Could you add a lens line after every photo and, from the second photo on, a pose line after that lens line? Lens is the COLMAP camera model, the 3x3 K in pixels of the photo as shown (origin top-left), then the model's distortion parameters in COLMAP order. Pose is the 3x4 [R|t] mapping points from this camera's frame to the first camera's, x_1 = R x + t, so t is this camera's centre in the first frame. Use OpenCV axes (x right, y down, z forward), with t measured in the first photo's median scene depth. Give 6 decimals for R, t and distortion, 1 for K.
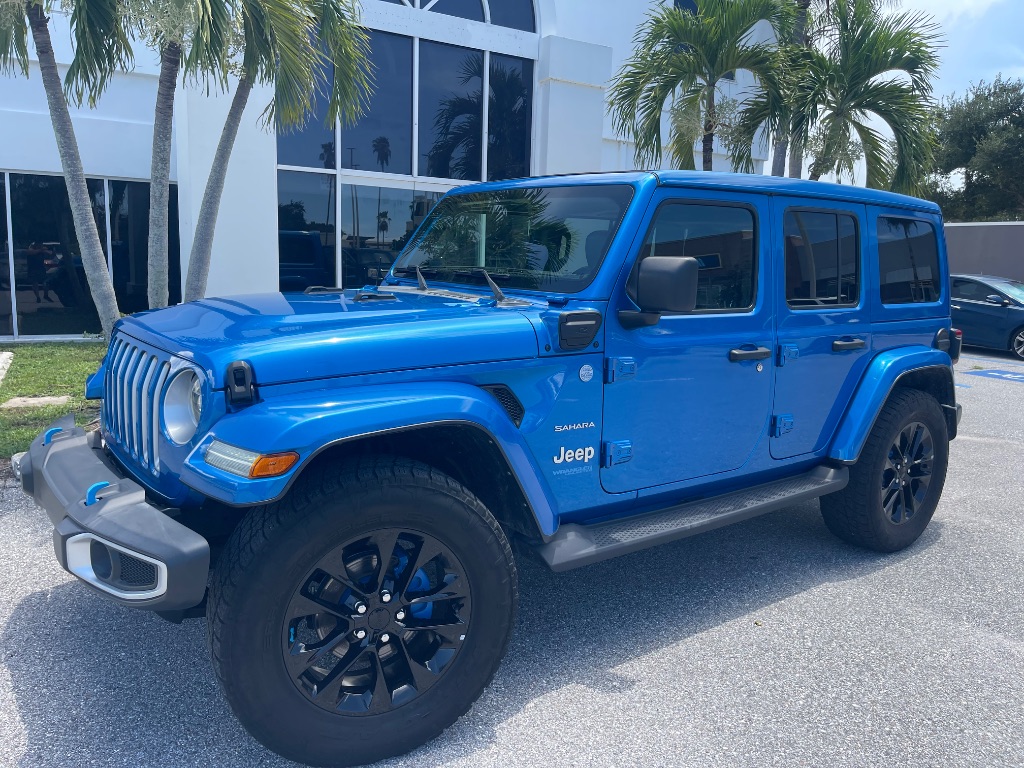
lens RADIAL K [[776.2, 0, 515.6], [0, 776.2, 380.9], [0, 0, 1]] dist [0.063567, -0.086757]
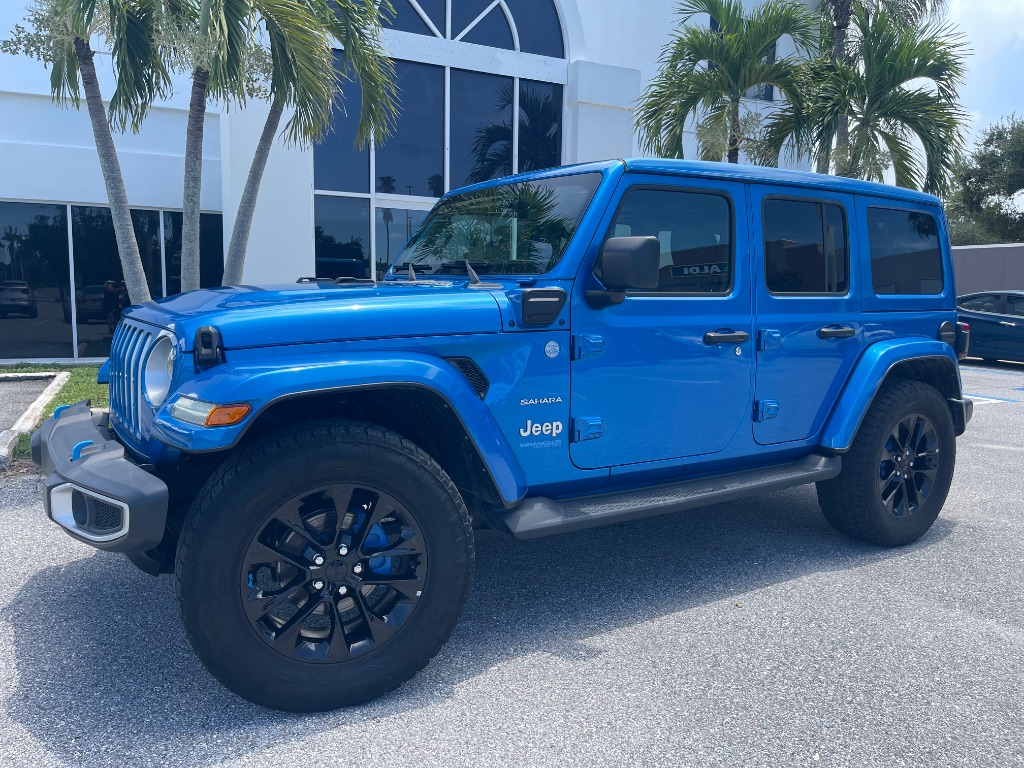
lens RADIAL K [[776.2, 0, 512.3], [0, 776.2, 378.4], [0, 0, 1]] dist [0.063567, -0.086757]
pose [[0.997101, -0.007094, -0.075754, 0.105304], [0.003678, 0.998974, -0.045134, 0.068382], [0.075997, 0.044724, 0.996105, -0.032178]]
